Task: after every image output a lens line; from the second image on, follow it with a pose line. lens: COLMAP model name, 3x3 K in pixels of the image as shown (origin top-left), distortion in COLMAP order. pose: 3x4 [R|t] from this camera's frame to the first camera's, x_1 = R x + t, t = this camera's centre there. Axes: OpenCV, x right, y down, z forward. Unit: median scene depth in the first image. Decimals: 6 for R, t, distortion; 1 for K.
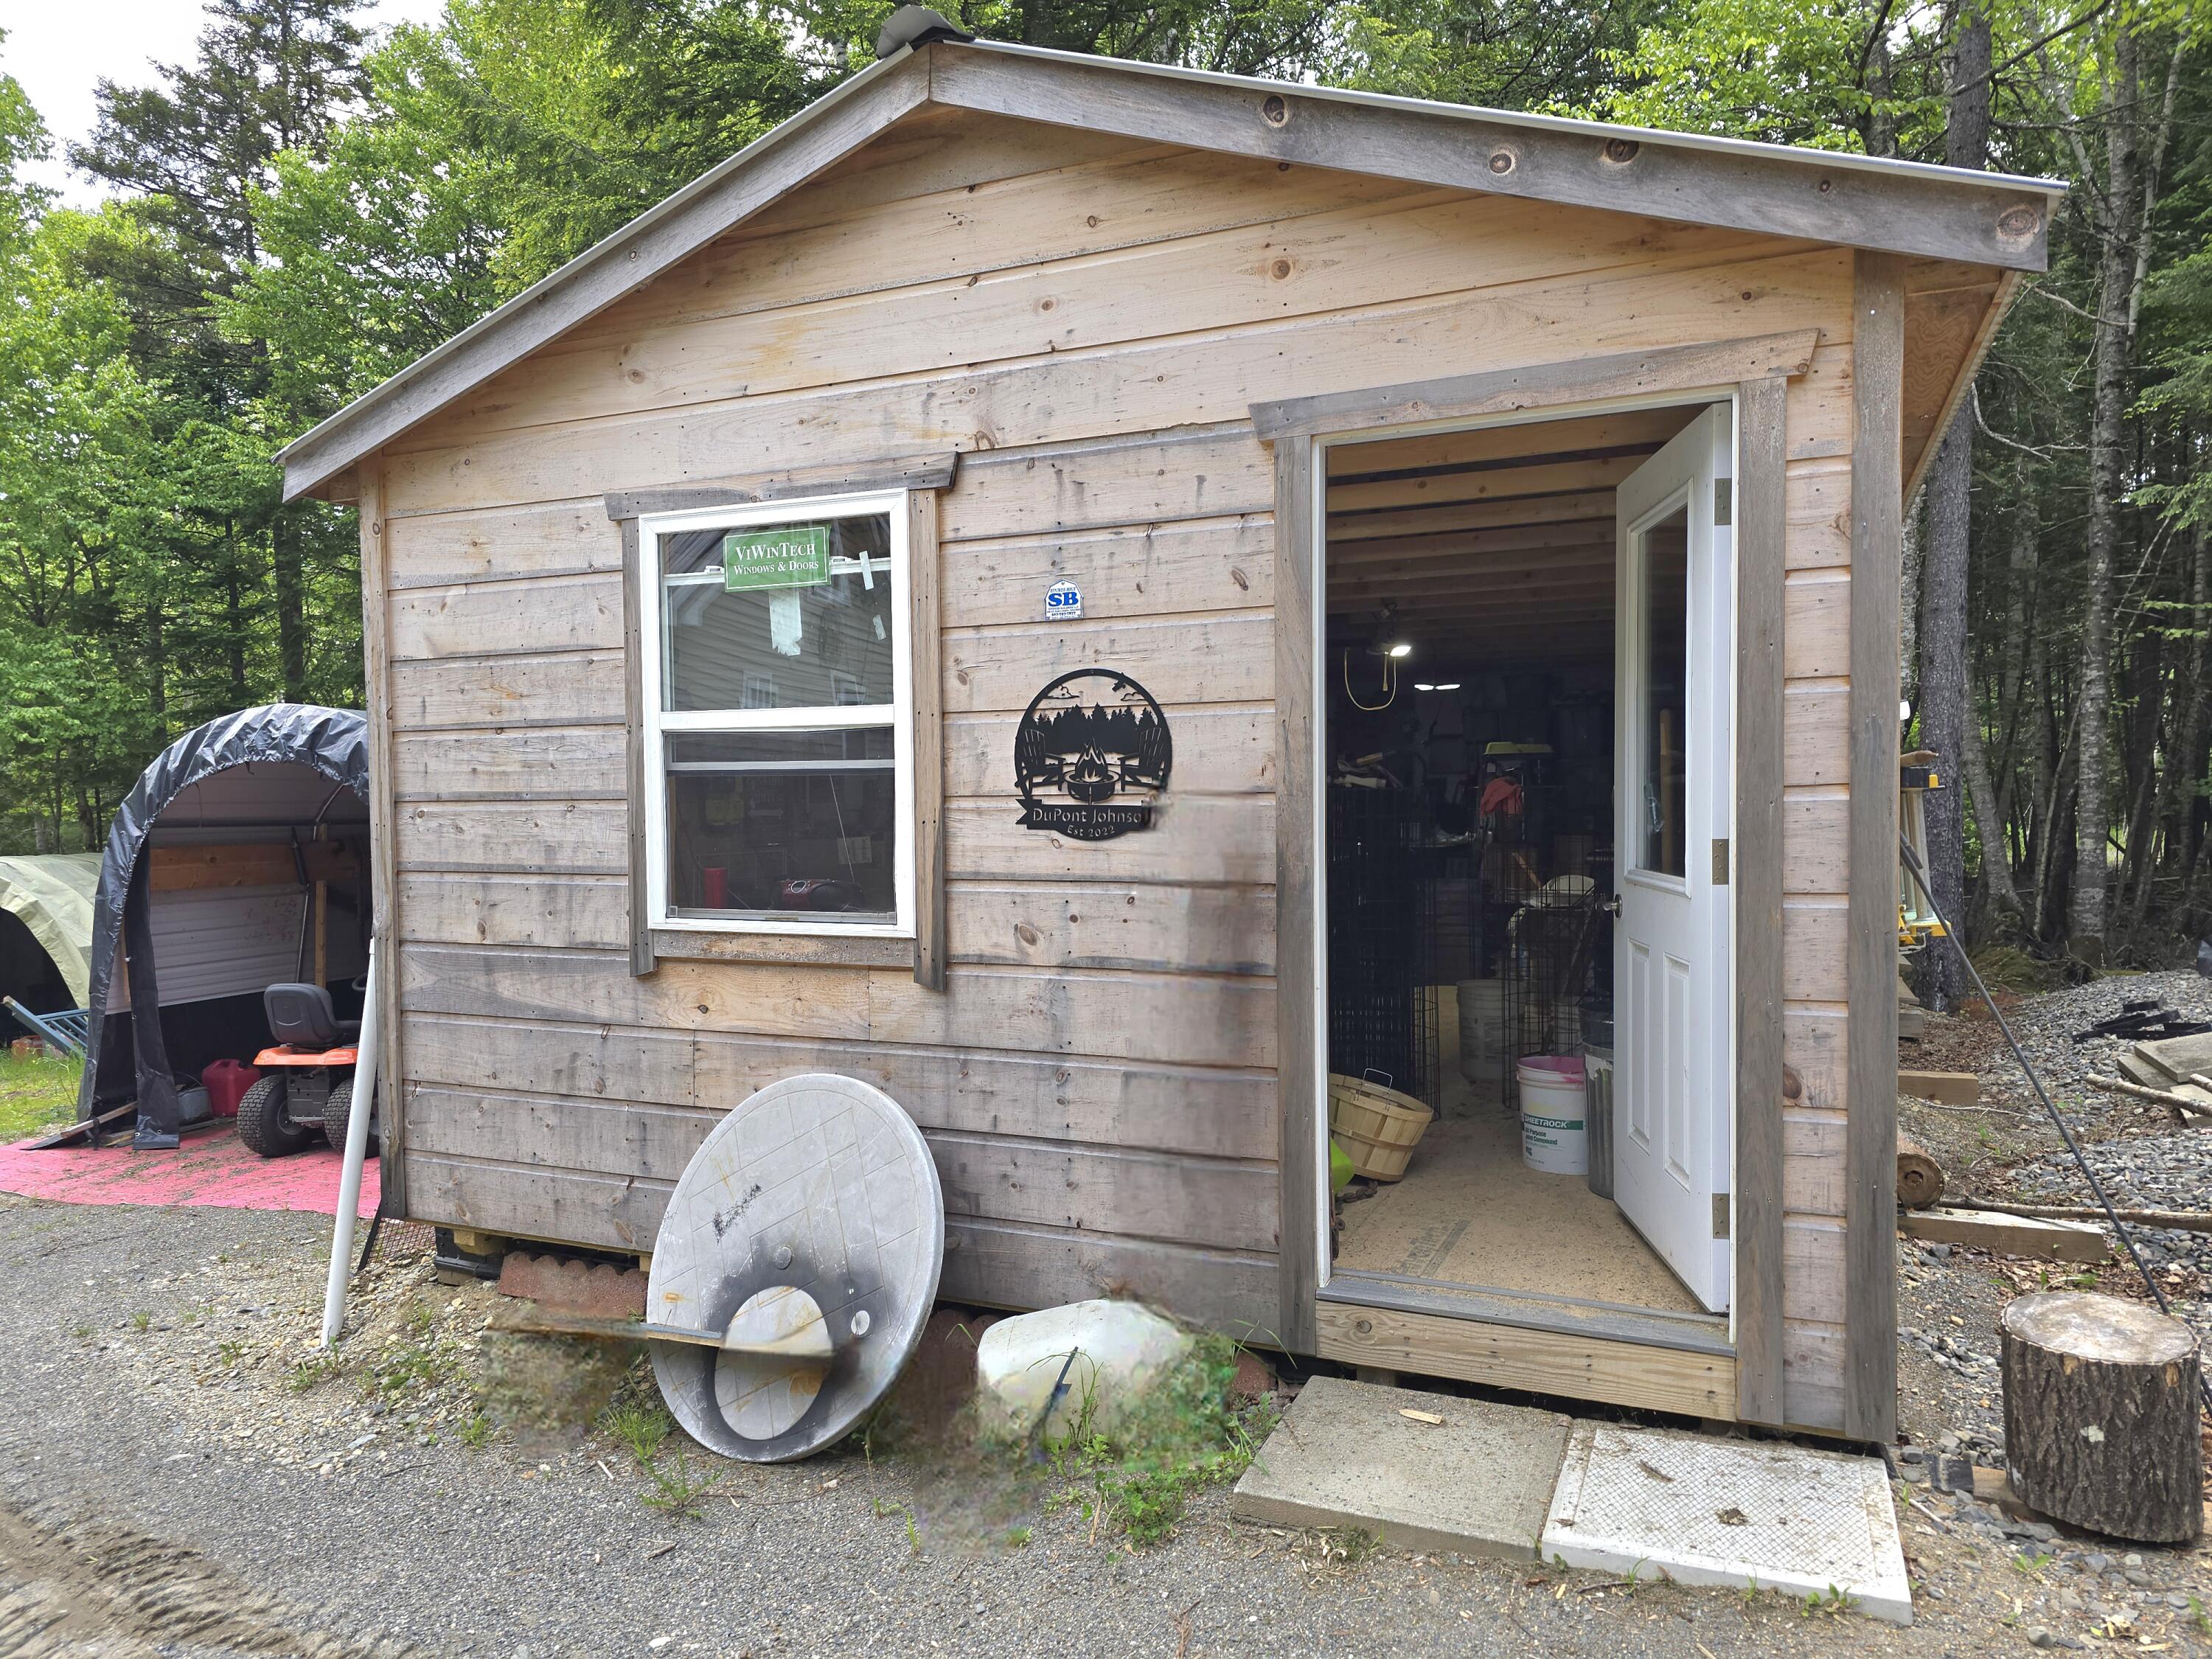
lens RADIAL K [[1496.8, 0, 1103.9], [0, 1496.8, 840.5], [0, 0, 1]] dist [0.063638, -0.057543]
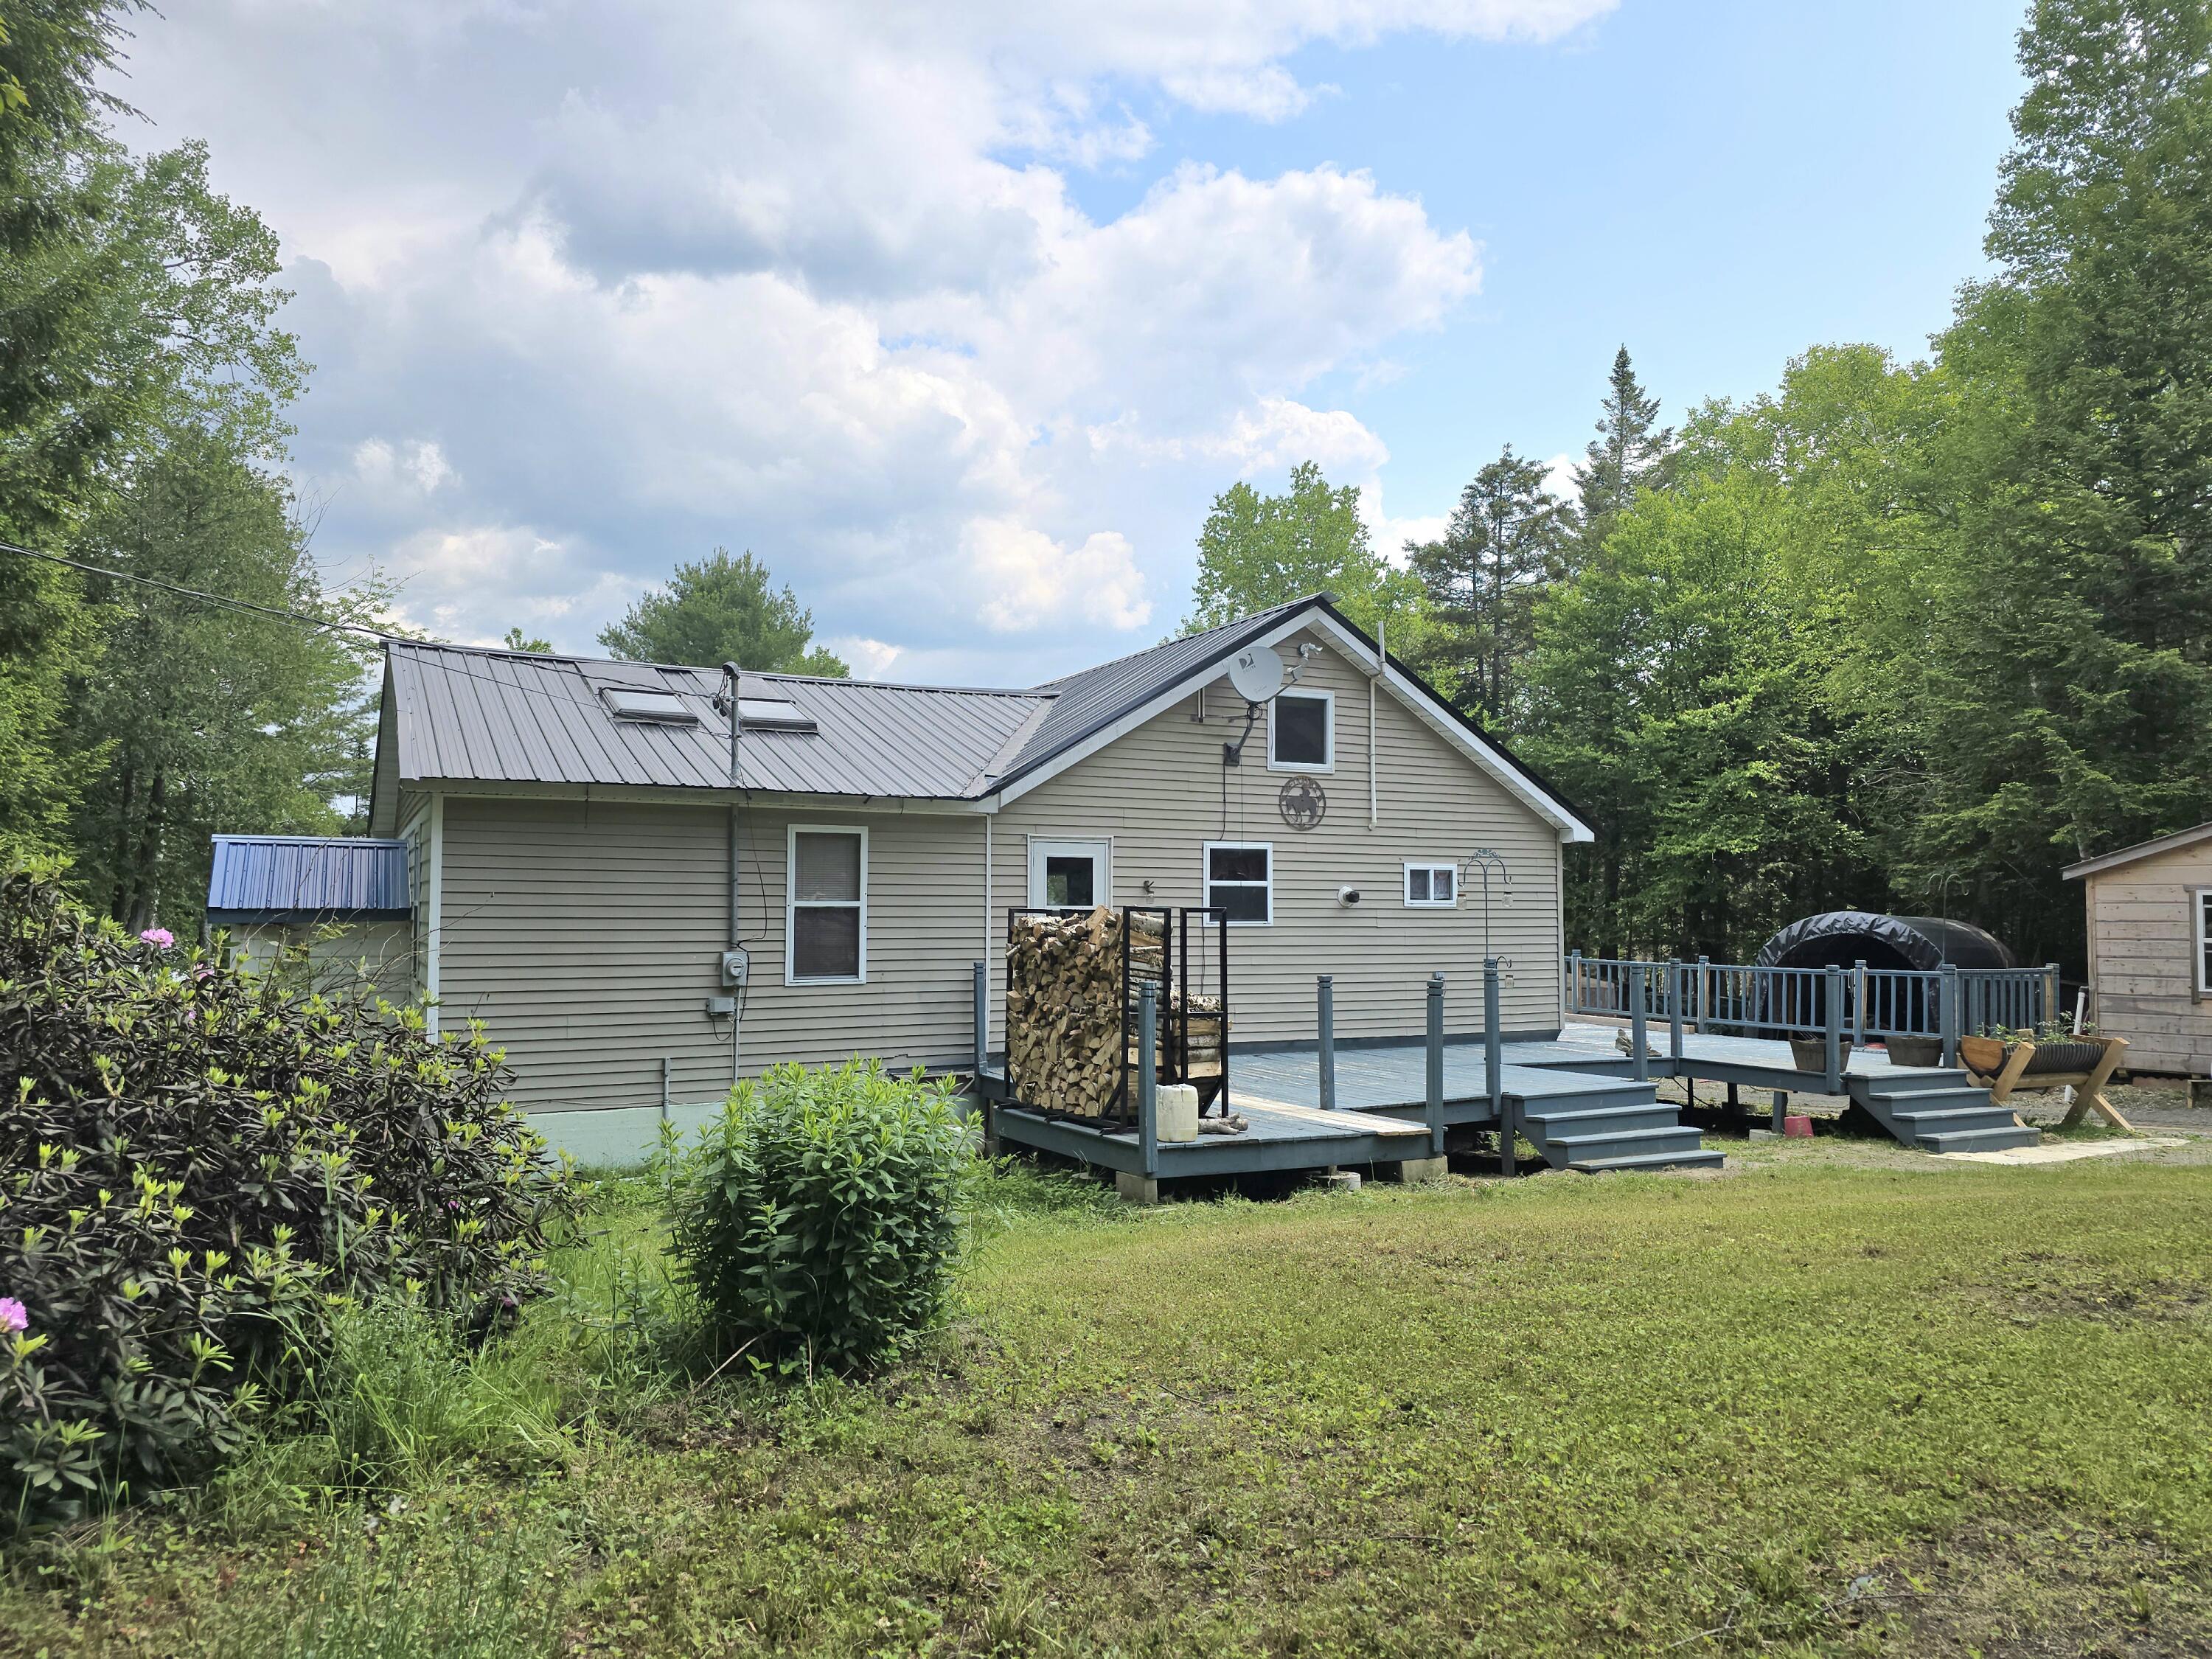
lens RADIAL K [[1496.8, 0, 1109.1], [0, 1496.8, 834.2], [0, 0, 1]] dist [0.063638, -0.057543]
pose [[0.916431, -0.000802, -0.400192, -1.299276], [-0.034506, 0.996115, -0.081014, 0.067468], [0.398703, 0.088053, 0.912843, -3.800680]]
